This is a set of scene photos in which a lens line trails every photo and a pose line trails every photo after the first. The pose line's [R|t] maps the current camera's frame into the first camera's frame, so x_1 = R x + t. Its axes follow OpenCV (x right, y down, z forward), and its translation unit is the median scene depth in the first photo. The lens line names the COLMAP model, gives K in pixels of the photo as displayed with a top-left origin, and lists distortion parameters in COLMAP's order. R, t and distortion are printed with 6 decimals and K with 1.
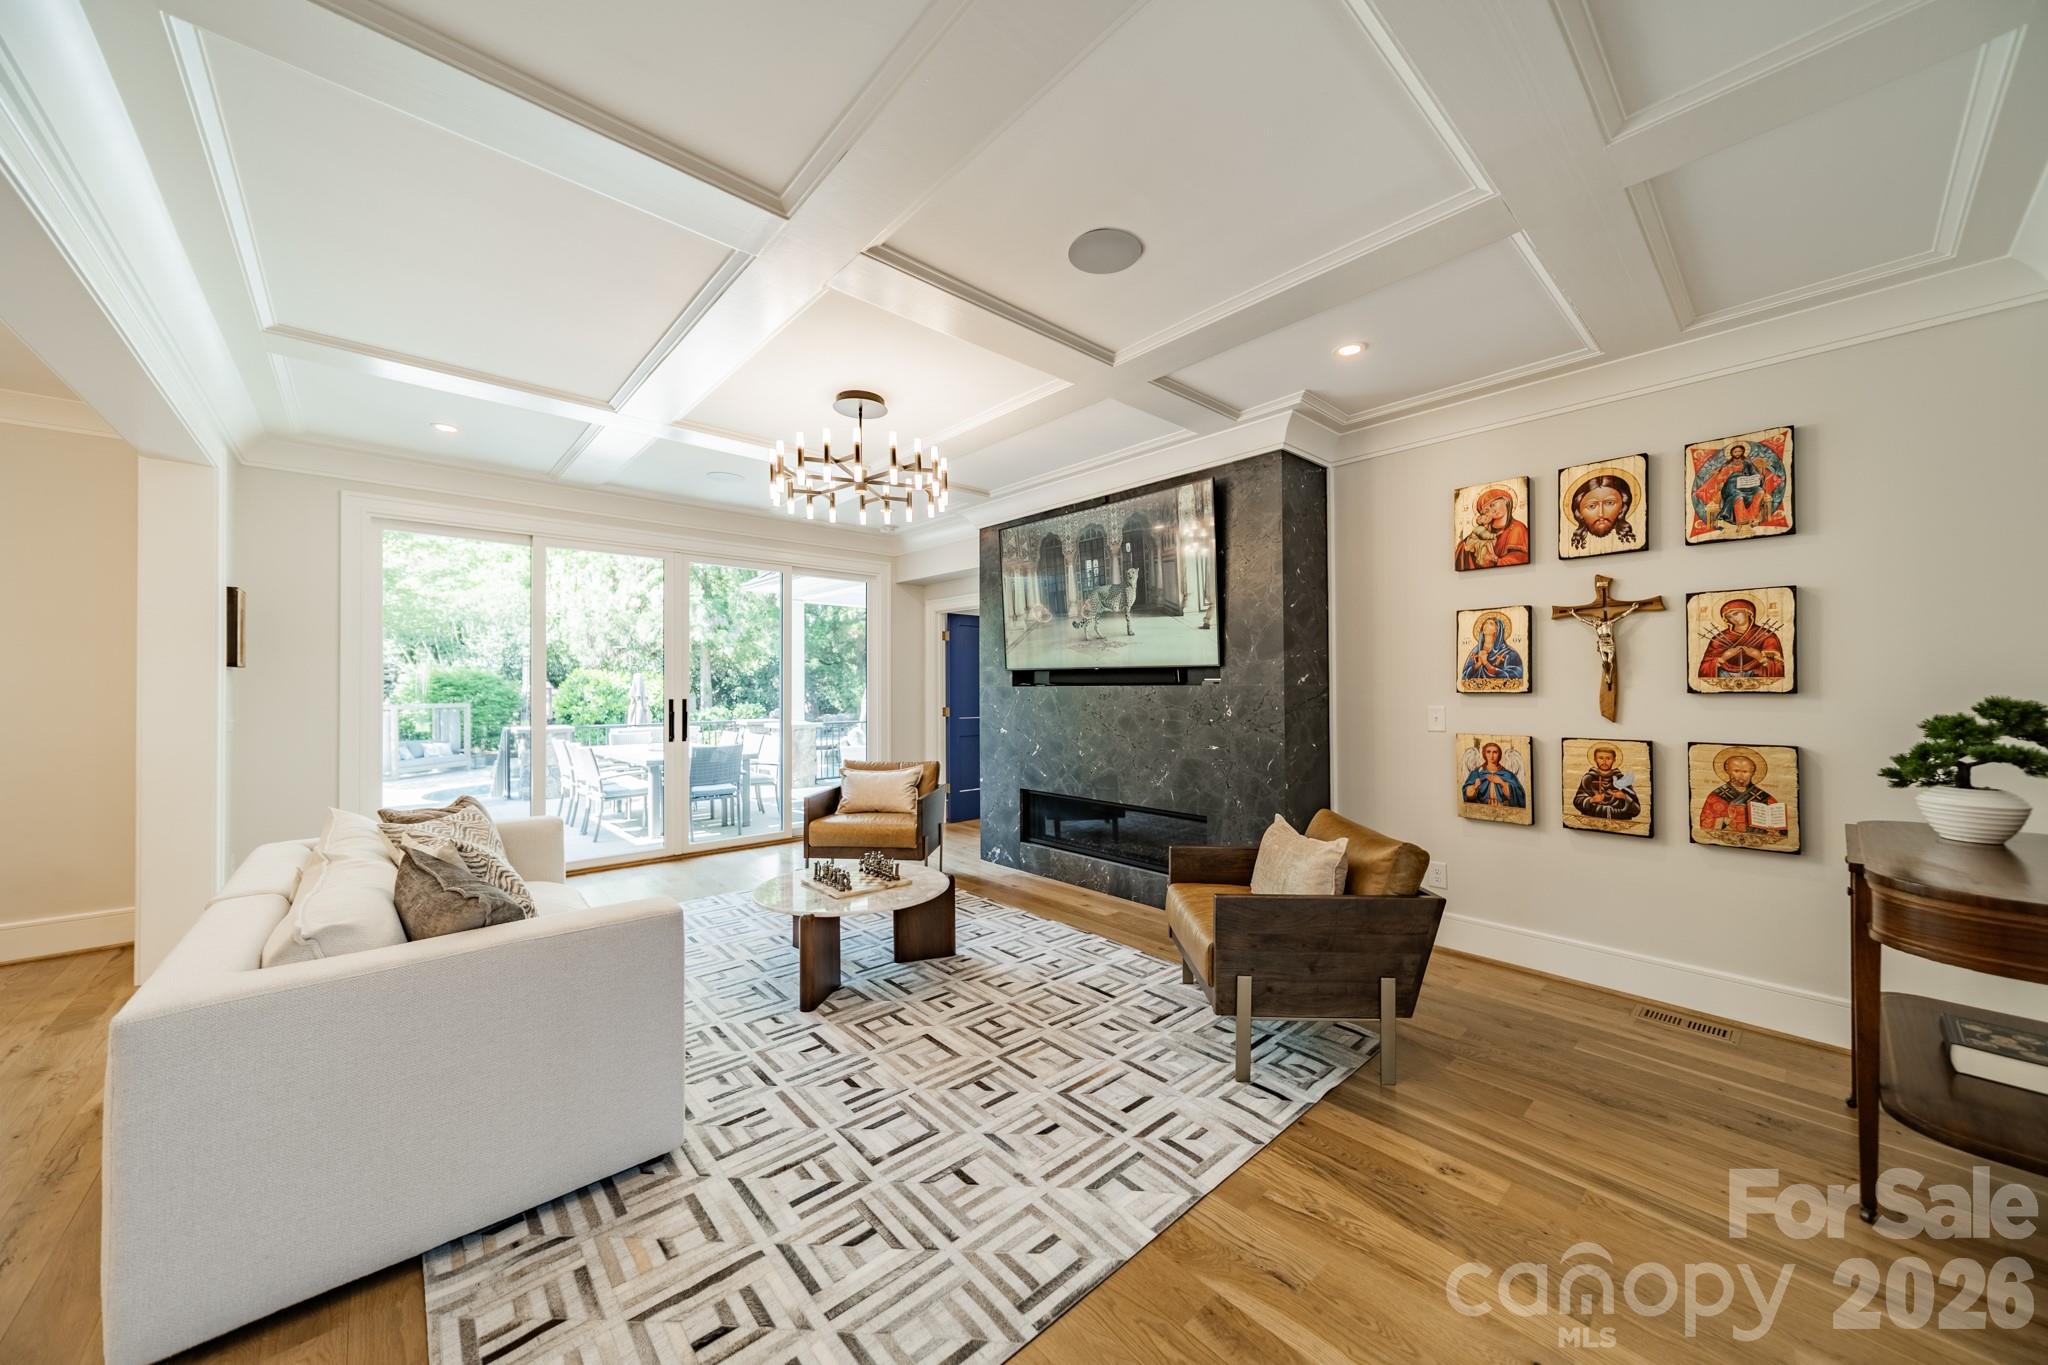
lens RADIAL K [[716.3, 0, 1027.4], [0, 716.3, 687.3], [0, 0, 1]] dist [0.003248, -0.000055]
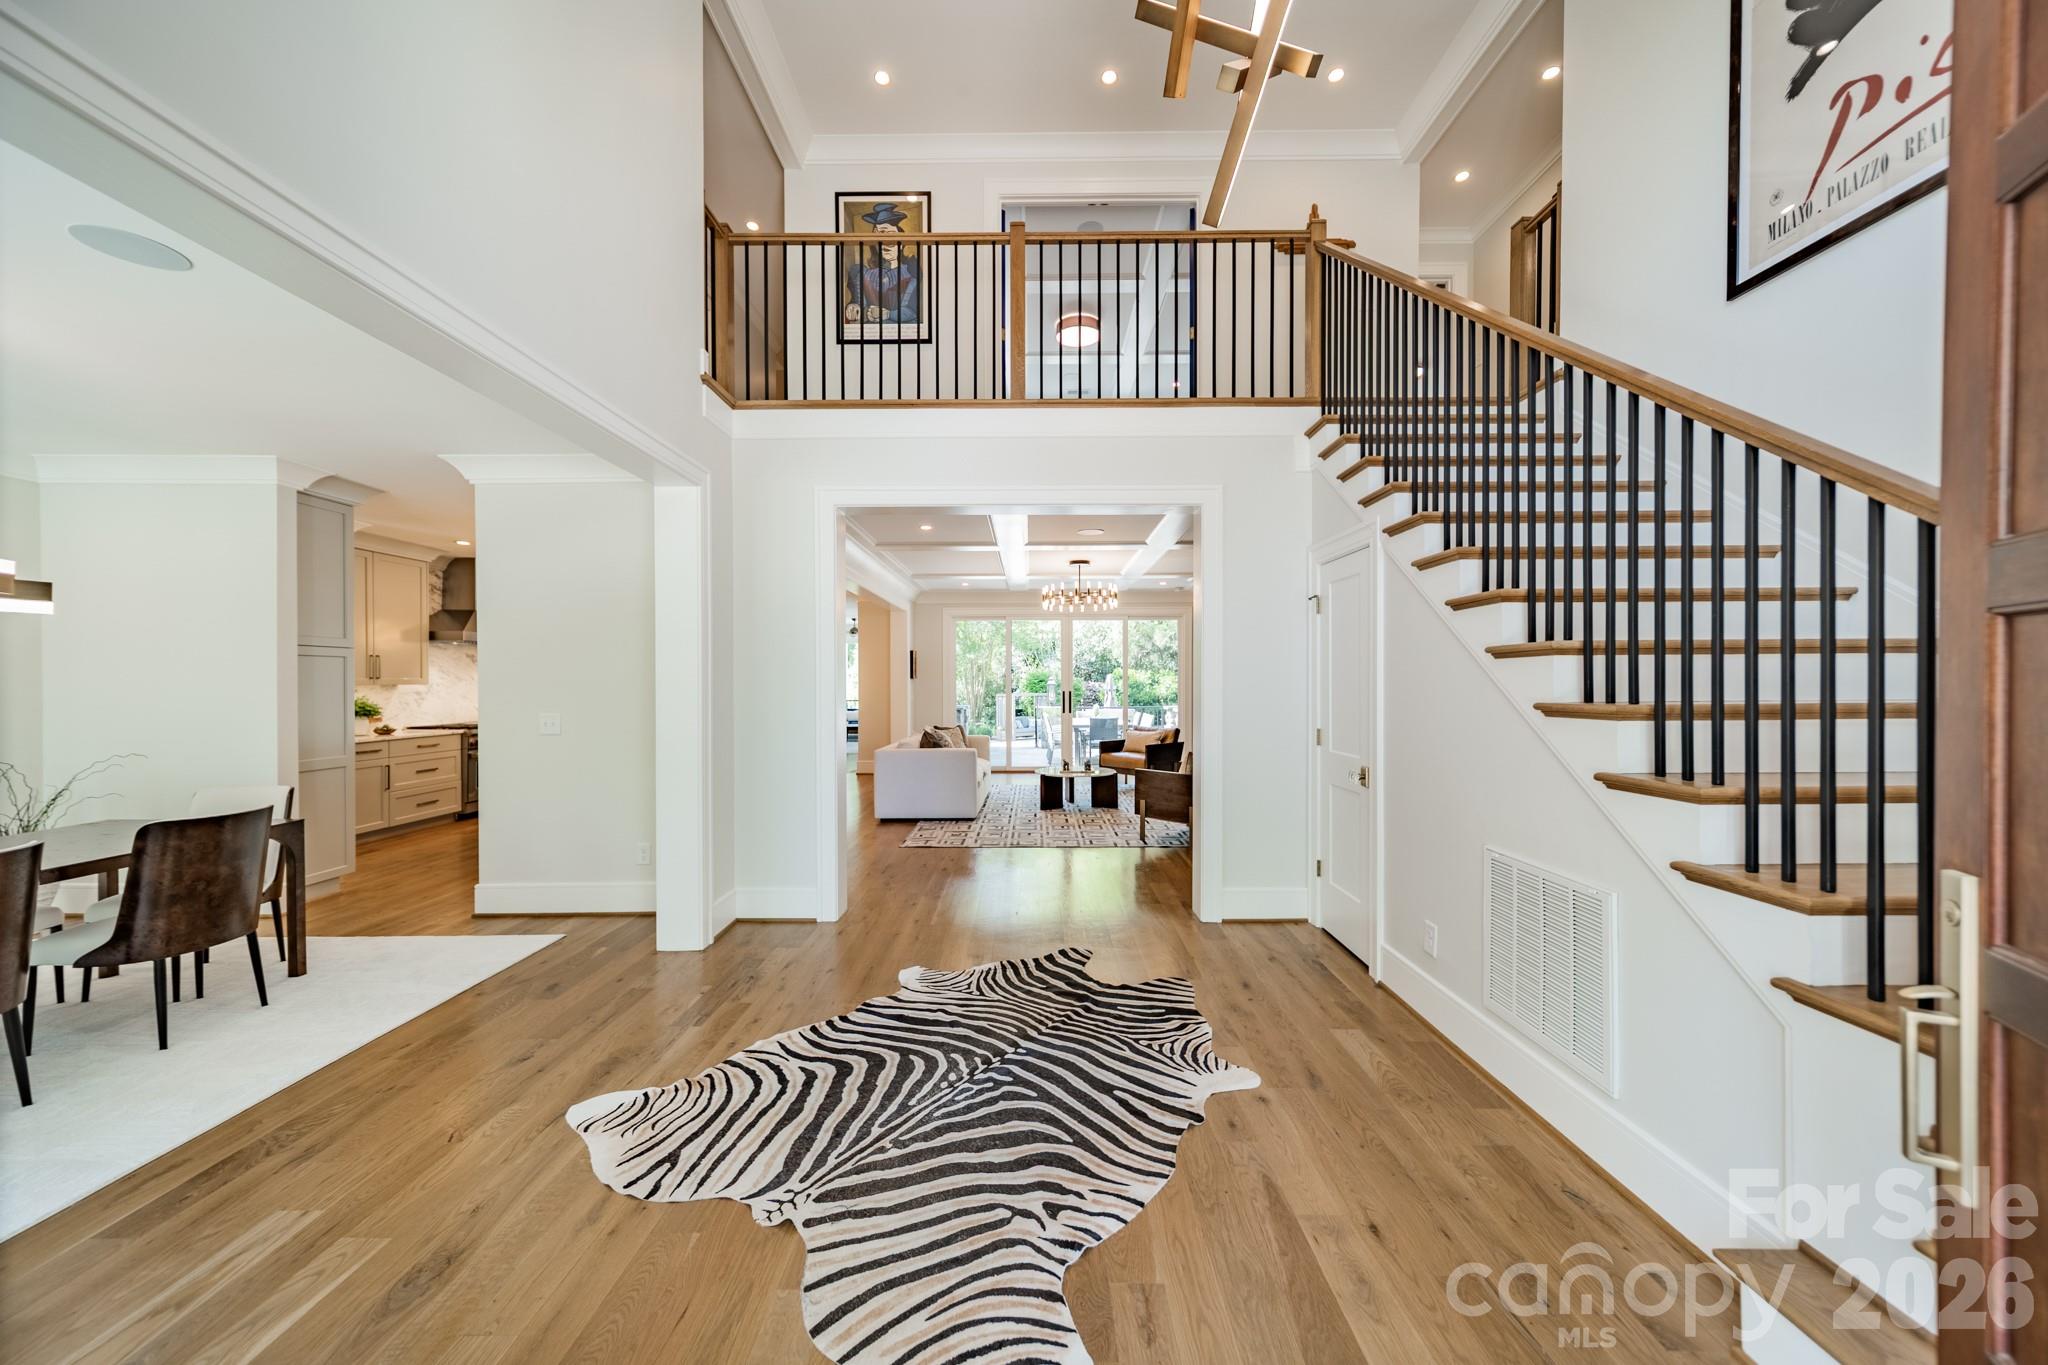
lens RADIAL K [[716.3, 0, 1027.4], [0, 716.3, 687.3], [0, 0, 1]] dist [0.003248, -0.000055]
pose [[0.735237, 0.004869, -0.677792, 0.787562], [0.001974, 0.999955, 0.009324, -0.012526], [0.677807, -0.008193, 0.735194, -0.532907]]
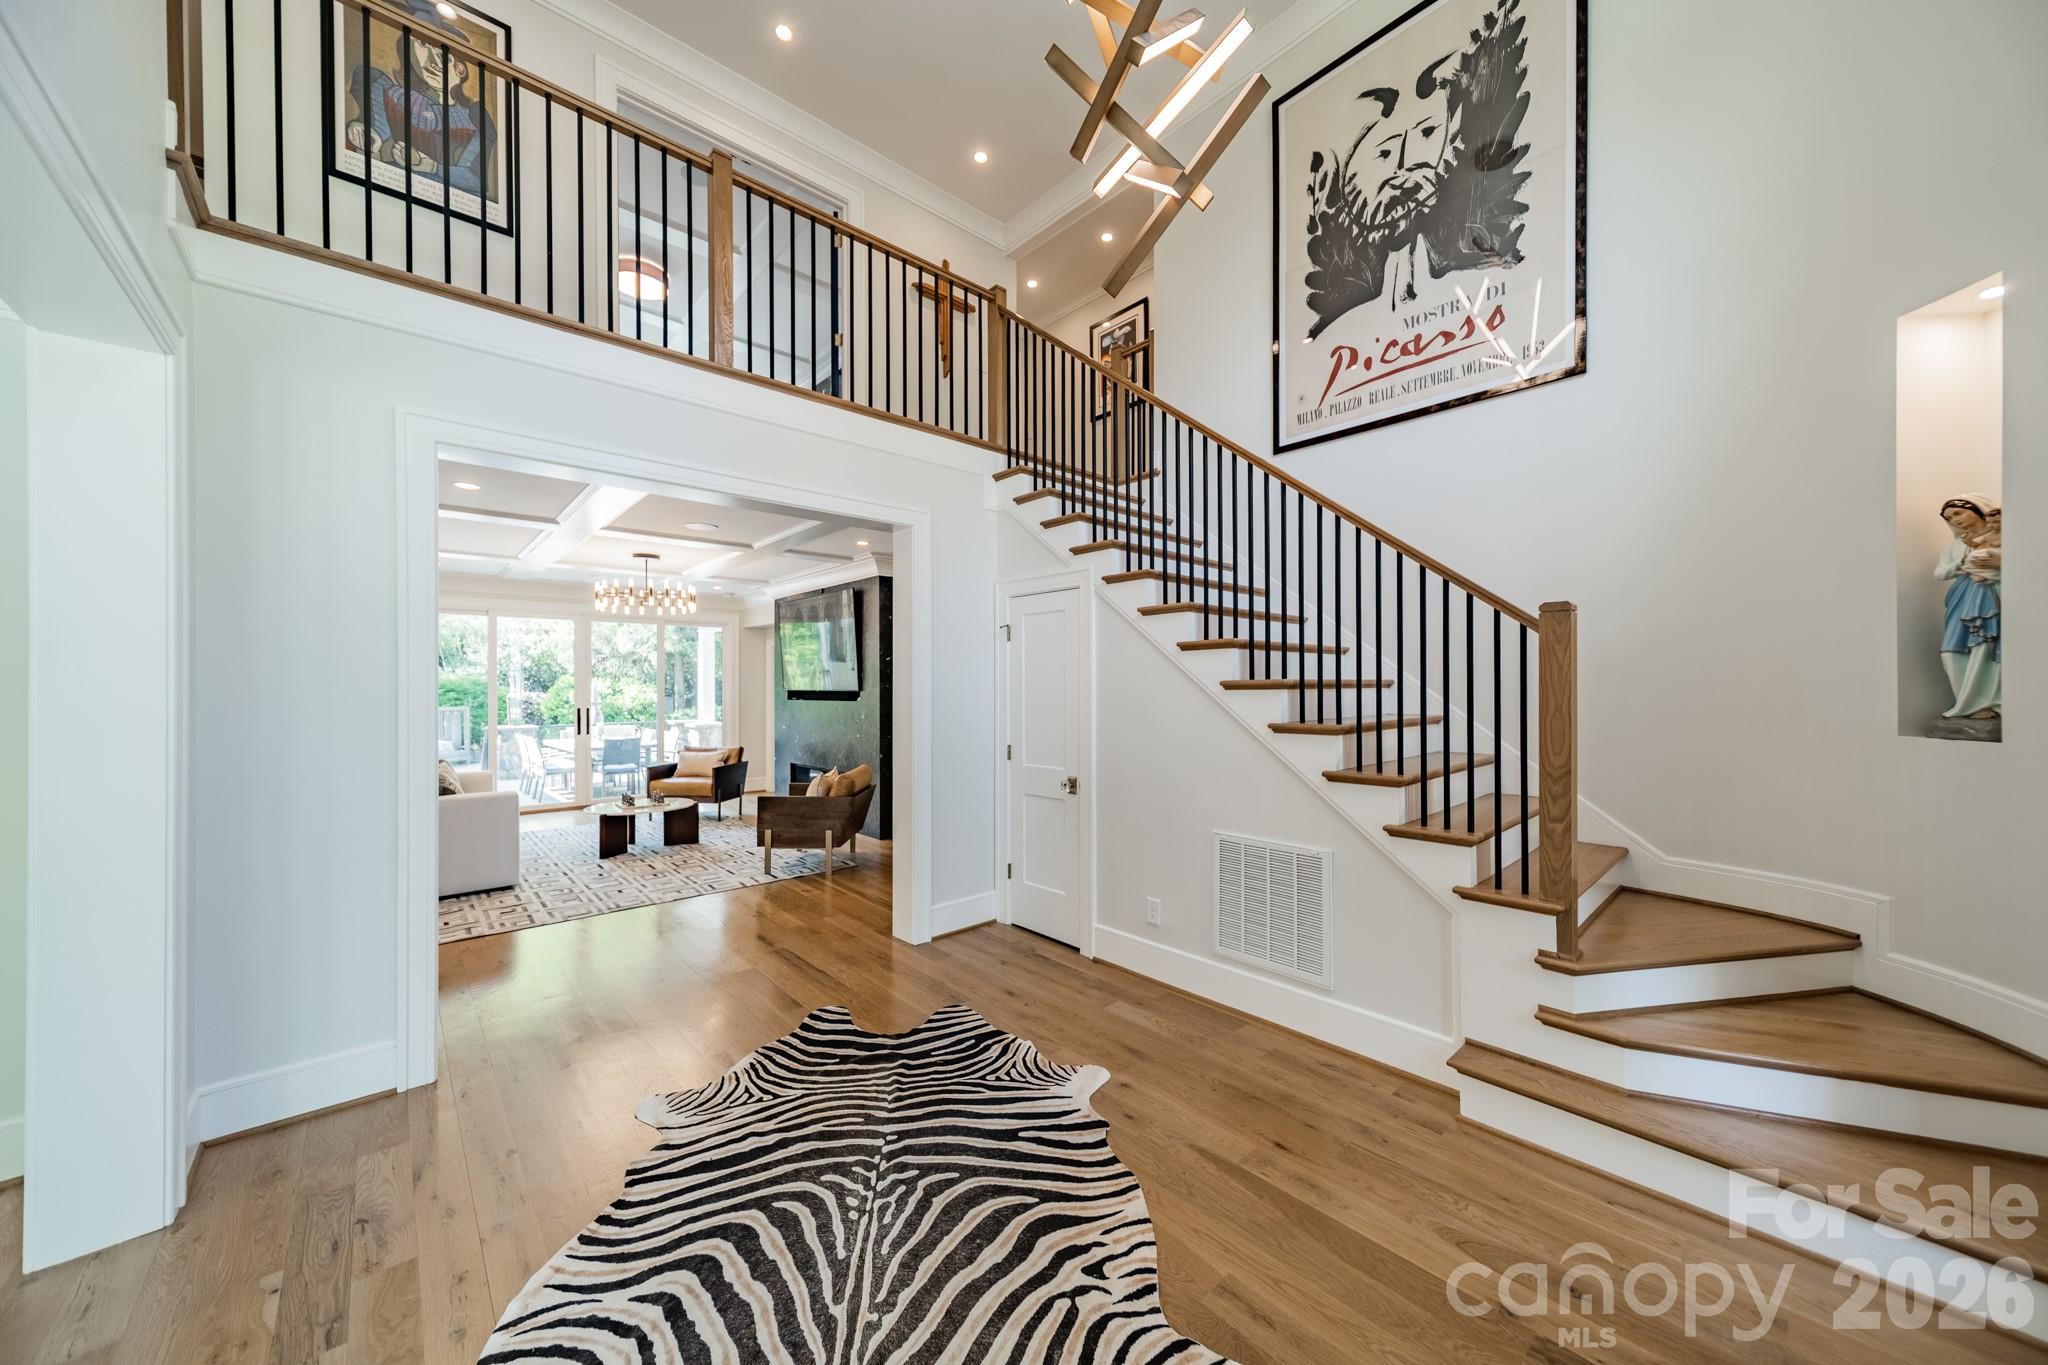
lens RADIAL K [[716.3, 0, 1027.4], [0, 716.3, 687.3], [0, 0, 1]] dist [0.003248, -0.000055]
pose [[0.999974, -0.000537, -0.007124, 0.527186], [0.000531, 0.999999, -0.000866, -0.027462], [0.007124, 0.000862, 0.999974, -0.606573]]
